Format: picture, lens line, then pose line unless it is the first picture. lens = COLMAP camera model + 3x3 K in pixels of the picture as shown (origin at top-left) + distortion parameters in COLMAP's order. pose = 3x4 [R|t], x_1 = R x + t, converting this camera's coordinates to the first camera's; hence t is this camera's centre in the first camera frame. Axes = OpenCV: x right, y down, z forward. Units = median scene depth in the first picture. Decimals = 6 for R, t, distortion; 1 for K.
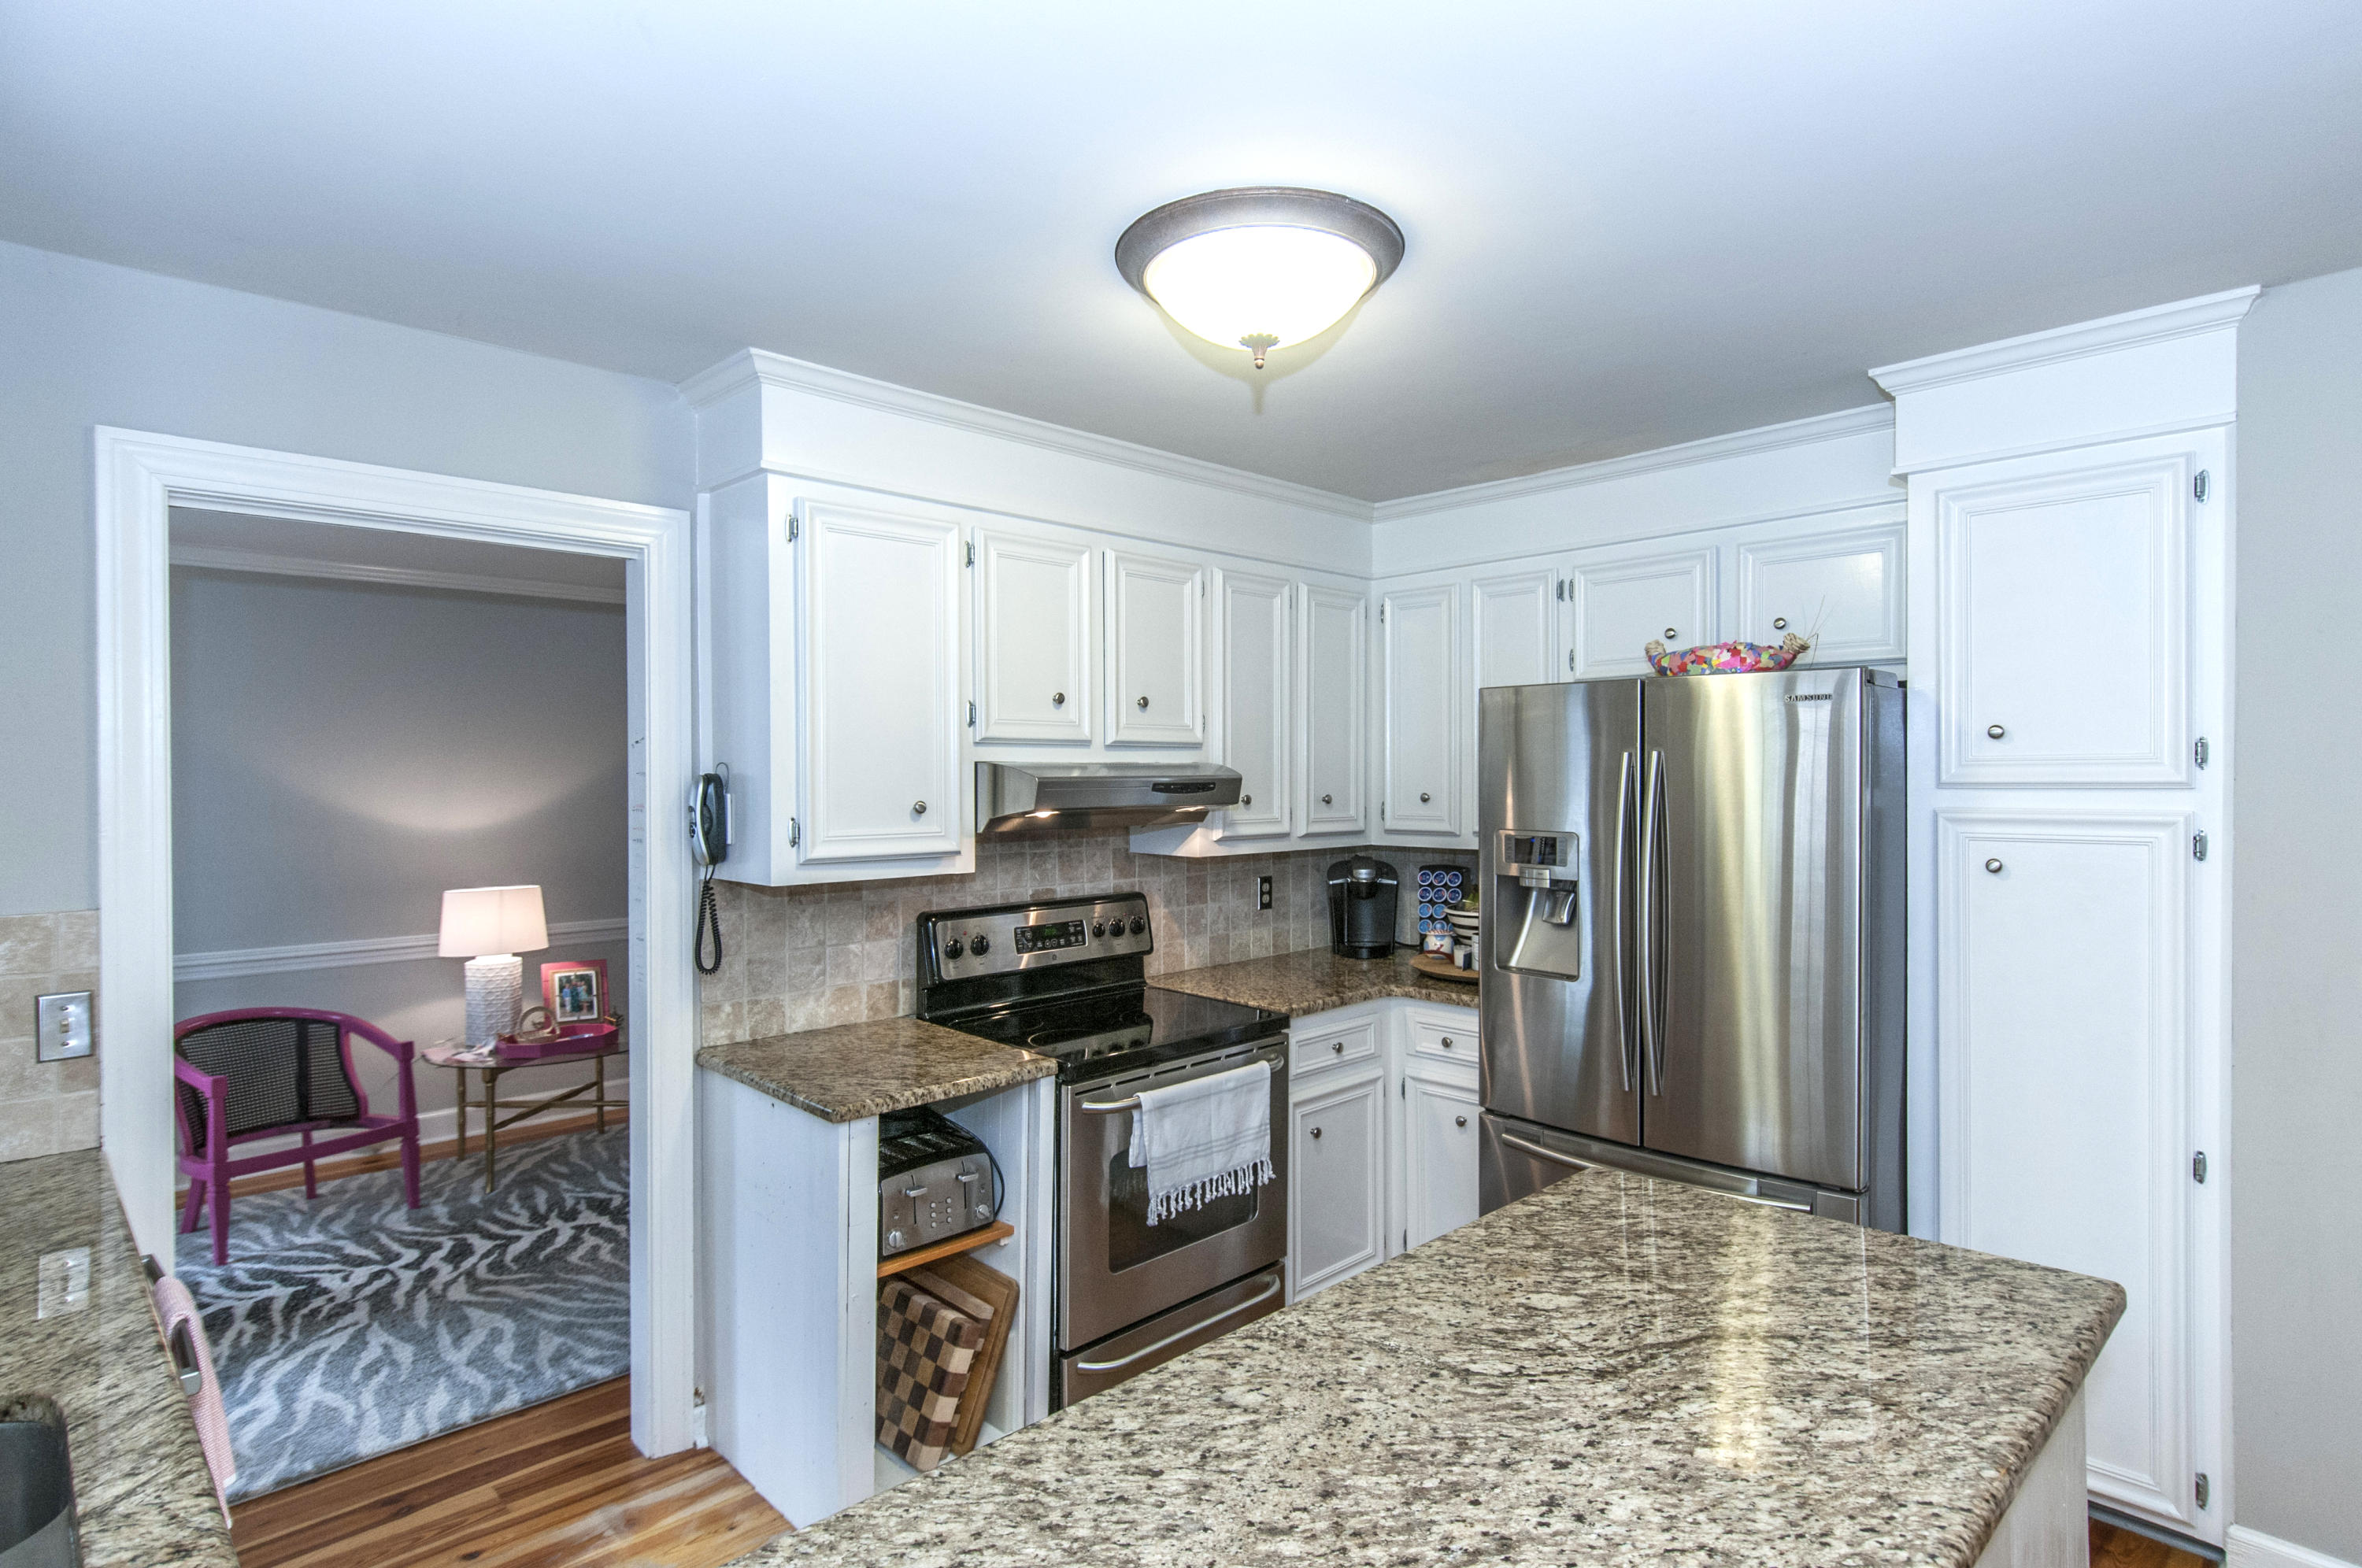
lens RADIAL K [[1224.6, 0, 1213.0], [0, 1224.6, 781.2], [0, 0, 1]] dist [0.022479, -0.018992]
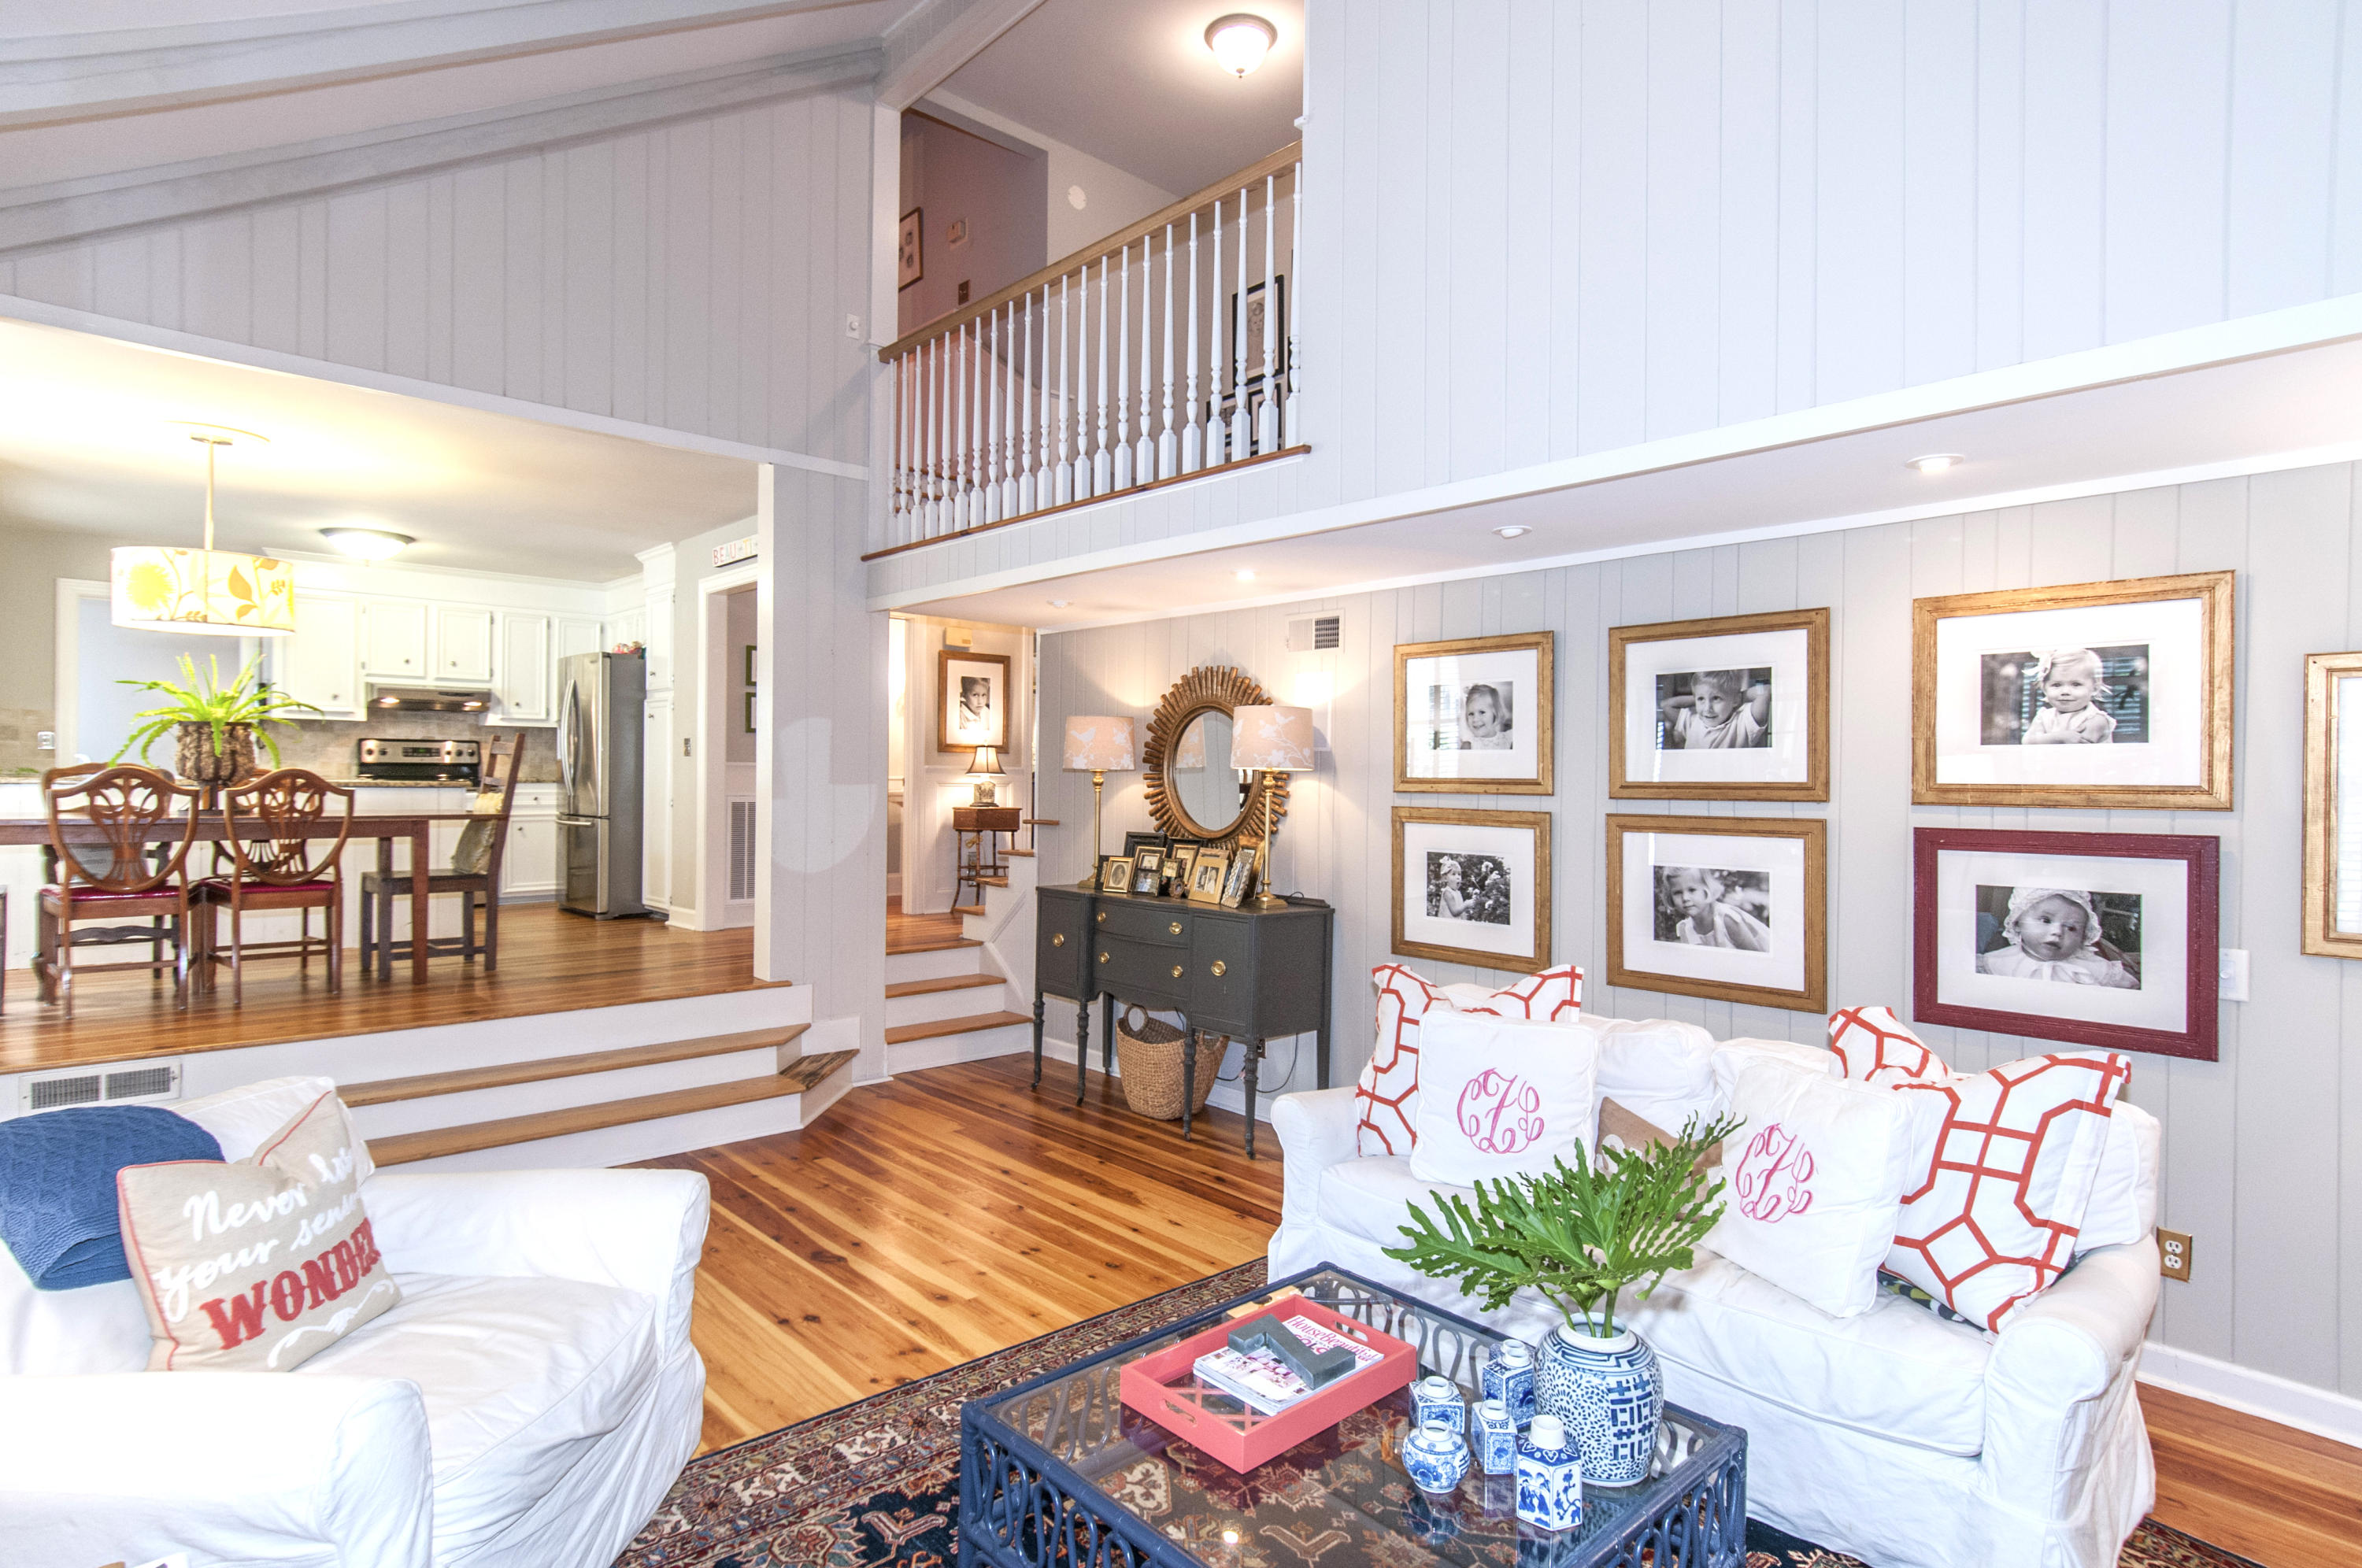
lens RADIAL K [[1225.1, 0, 1212.3], [0, 1225.1, 780.7], [0, 0, 1]] dist [0.024403, -0.018215]
pose [[0.999507, 0.016922, -0.026459, 1.738411], [-0.016885, 0.999856, 0.001626, 0.162239], [0.026482, -0.001179, 0.999649, -1.656182]]
